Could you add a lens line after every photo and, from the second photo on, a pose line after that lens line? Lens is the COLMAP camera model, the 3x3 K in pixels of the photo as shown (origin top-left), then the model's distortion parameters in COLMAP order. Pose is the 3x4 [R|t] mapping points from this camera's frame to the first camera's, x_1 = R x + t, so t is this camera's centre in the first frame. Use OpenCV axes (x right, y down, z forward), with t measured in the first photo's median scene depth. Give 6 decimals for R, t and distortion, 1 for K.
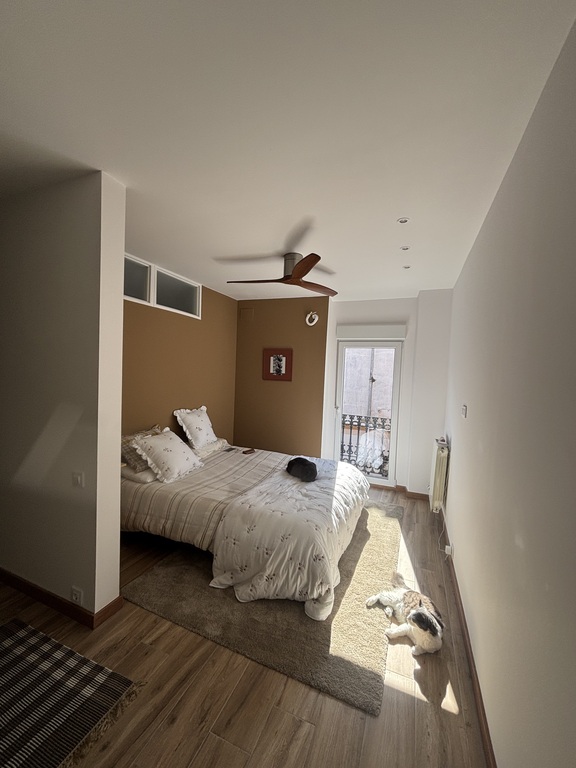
lens RADIAL K [[303.4, 0, 288.0], [0, 303.4, 384.0], [0, 0, 1]] dist [0.000766, 0.000234]
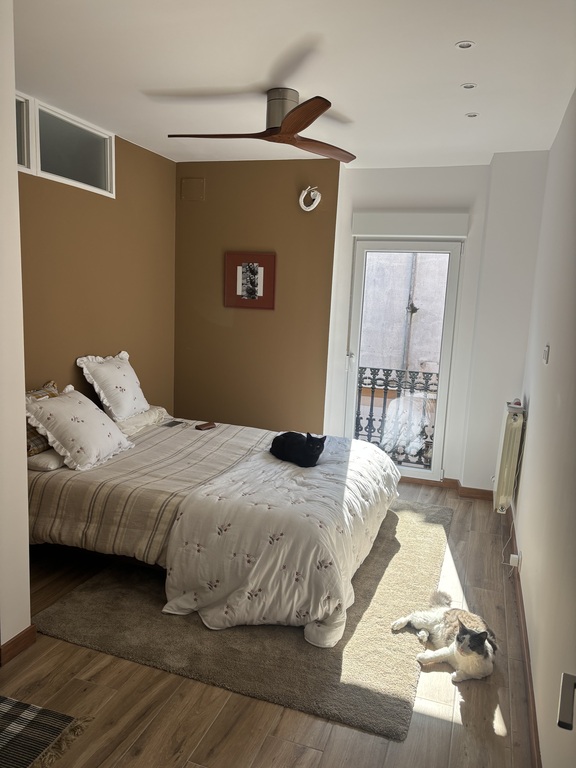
lens RADIAL K [[578.8, 0, 288.0], [0, 578.8, 384.0], [0, 0, 1]] dist [0.032805, -0.005067]
pose [[0.998204, -0.004106, 0.059766, -0.047369], [-0.002637, 0.993671, 0.112303, 0.013740], [-0.059849, -0.112259, 0.991875, -0.205864]]
